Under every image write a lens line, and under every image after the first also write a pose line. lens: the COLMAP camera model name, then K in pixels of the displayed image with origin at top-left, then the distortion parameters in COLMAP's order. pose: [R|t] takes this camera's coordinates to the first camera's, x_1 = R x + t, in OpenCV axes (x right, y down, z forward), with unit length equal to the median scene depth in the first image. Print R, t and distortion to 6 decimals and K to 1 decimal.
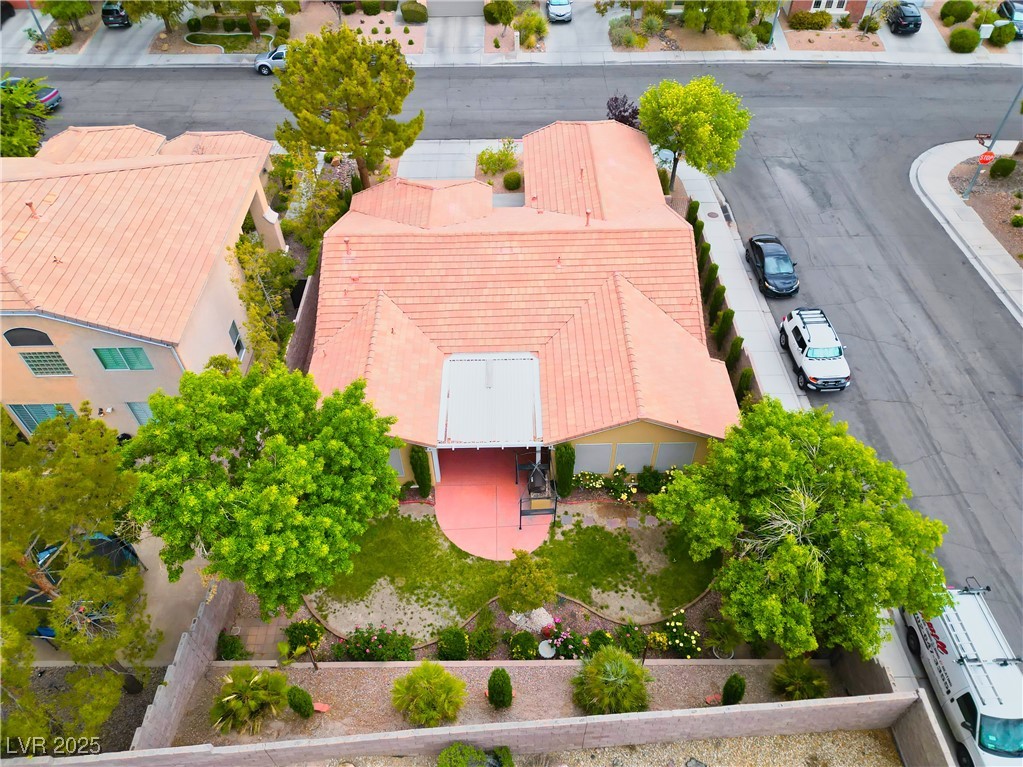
lens RADIAL K [[718.4, 0, 508.8], [0, 718.4, 379.9], [0, 0, 1]] dist [0.064534, -0.053697]
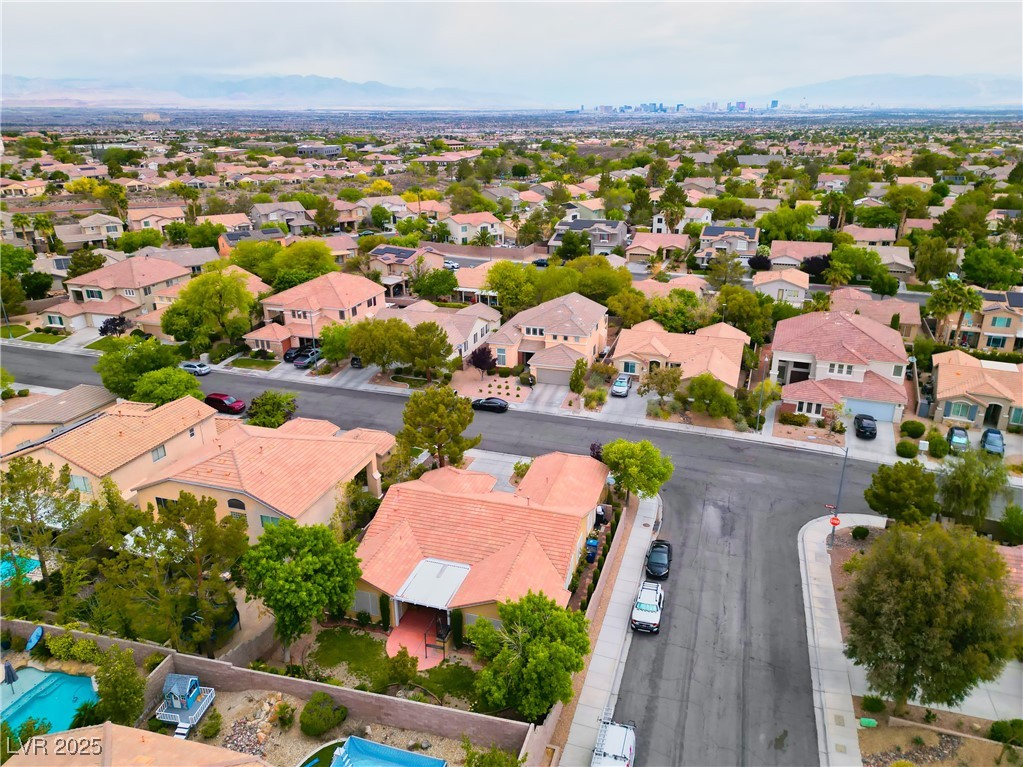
lens RADIAL K [[713.5, 0, 508.3], [0, 713.5, 379.9], [0, 0, 1]] dist [0.108883, -0.141943]
pose [[0.947683, 0.119817, -0.295872, 0.551415], [-0.234546, 0.890091, -0.390803, 0.210183], [0.216528, 0.439753, 0.871627, -0.677829]]
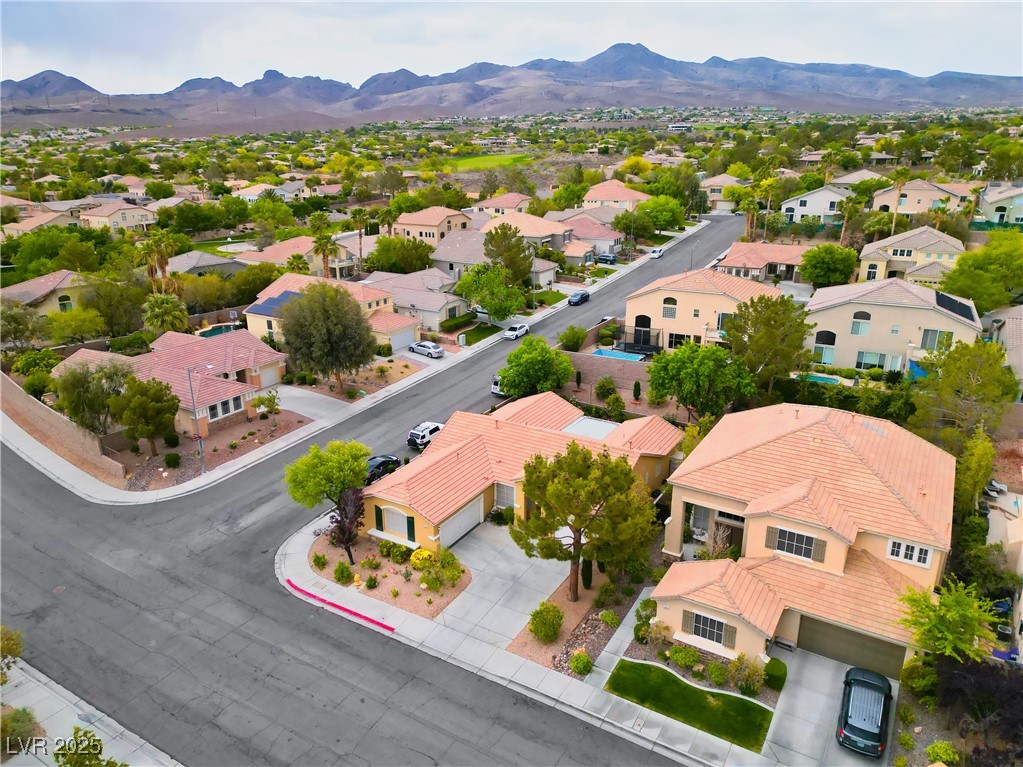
lens RADIAL K [[713.5, 0, 508.3], [0, 713.5, 379.9], [0, 0, 1]] dist [0.108883, -0.141943]
pose [[-0.848900, -0.148918, 0.507141, -0.785734], [0.394714, 0.459514, 0.795643, -1.659993], [-0.351524, 0.875597, -0.331301, 1.483349]]
